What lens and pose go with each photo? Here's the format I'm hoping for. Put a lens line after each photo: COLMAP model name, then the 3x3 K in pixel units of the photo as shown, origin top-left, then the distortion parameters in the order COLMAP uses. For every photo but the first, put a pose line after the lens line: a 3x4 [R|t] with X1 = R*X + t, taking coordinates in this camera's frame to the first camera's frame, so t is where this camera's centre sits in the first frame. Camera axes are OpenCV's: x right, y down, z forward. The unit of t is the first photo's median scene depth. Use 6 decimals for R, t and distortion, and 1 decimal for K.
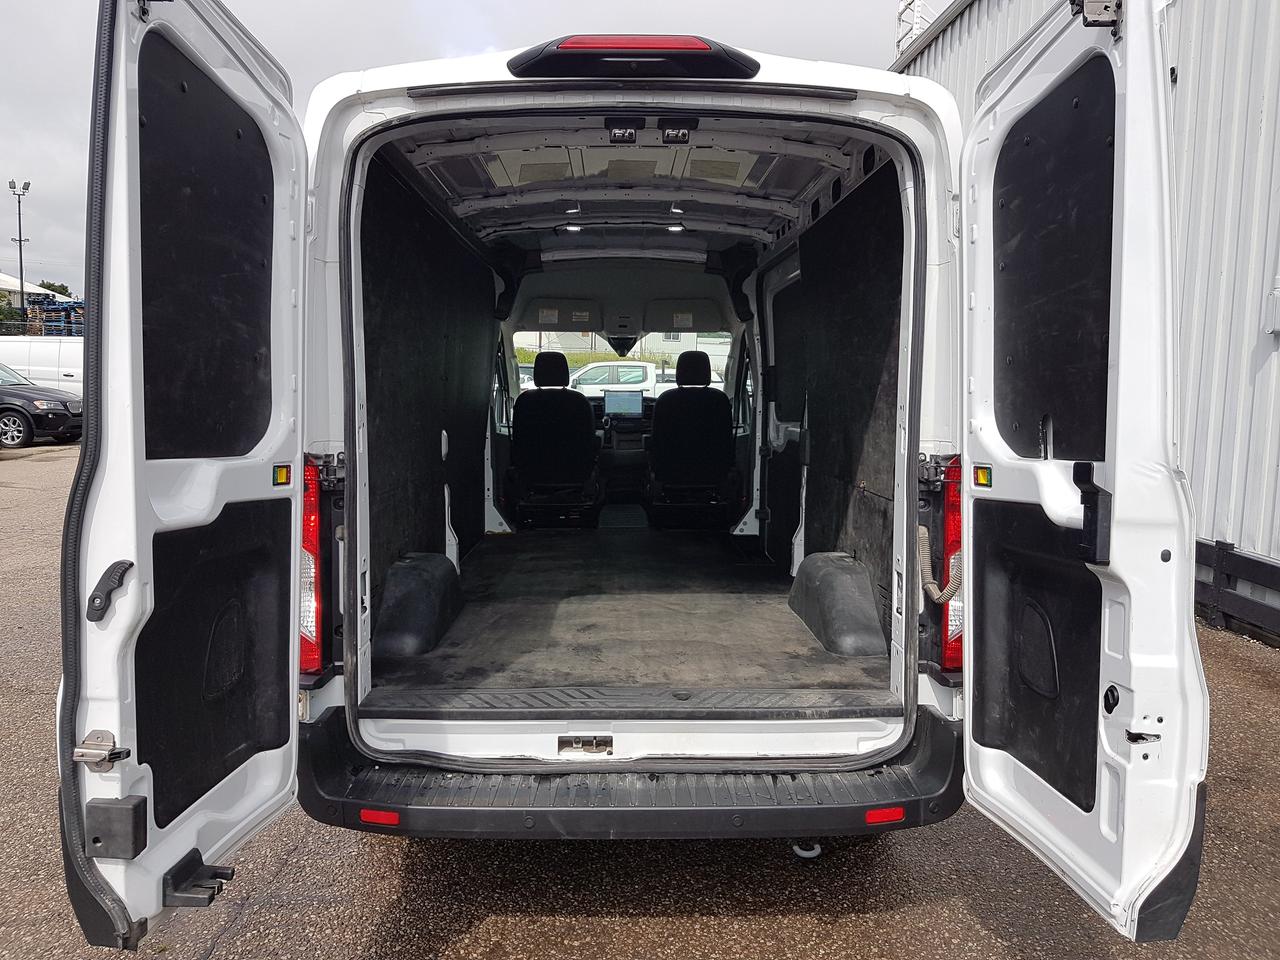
lens RADIAL K [[972.7, 0, 620.6], [0, 972.7, 480.4], [0, 0, 1]] dist [0.235692, -0.376400]
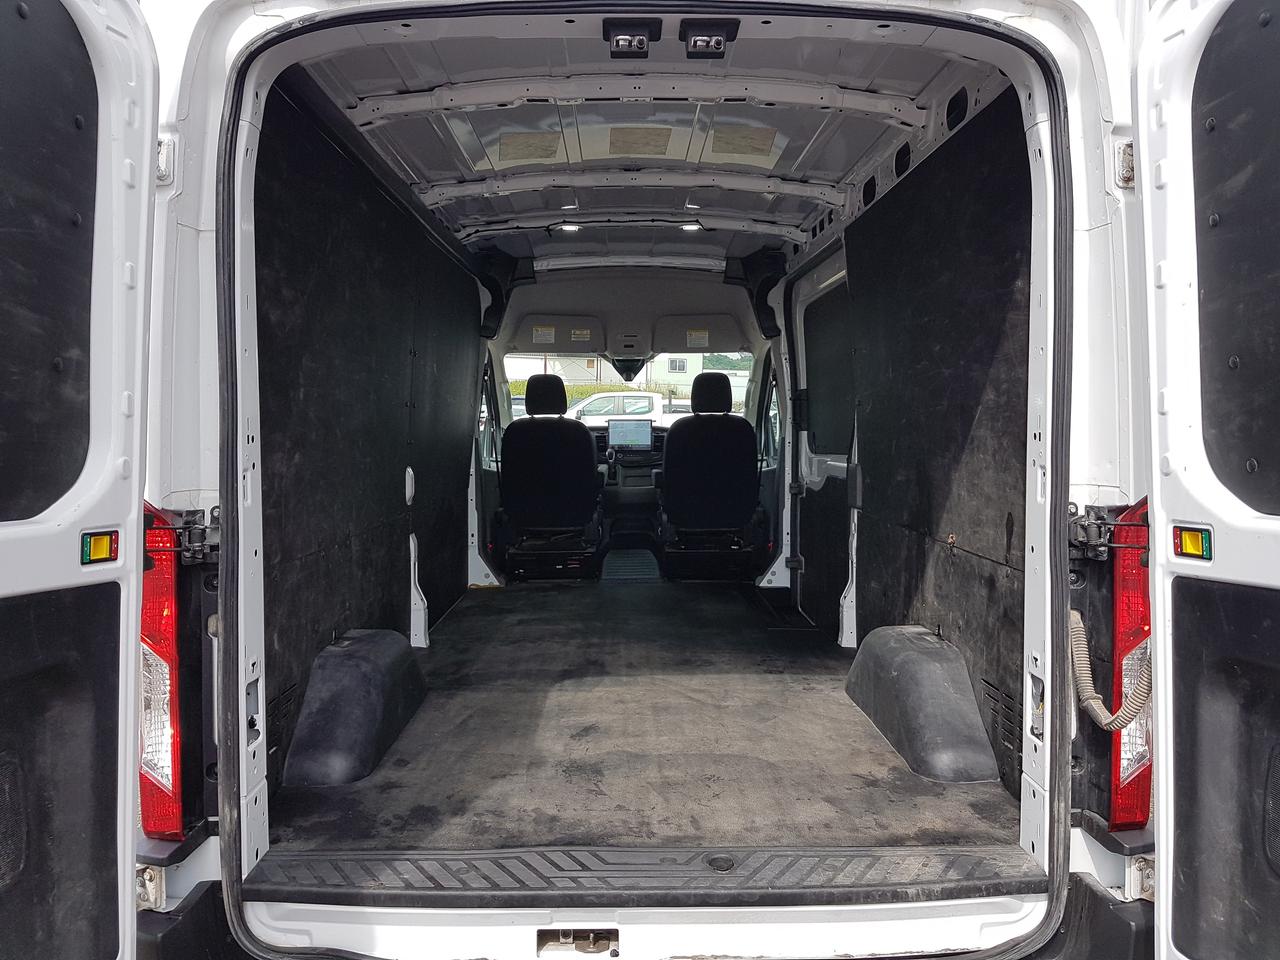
lens RADIAL K [[972.7, 0, 620.6], [0, 972.7, 480.4], [0, 0, 1]] dist [0.235692, -0.376400]
pose [[0.999967, -0.005290, -0.006104, -0.000835], [0.005091, 0.999469, -0.032190, -0.018436], [0.006271, 0.032158, 0.999463, 0.253820]]
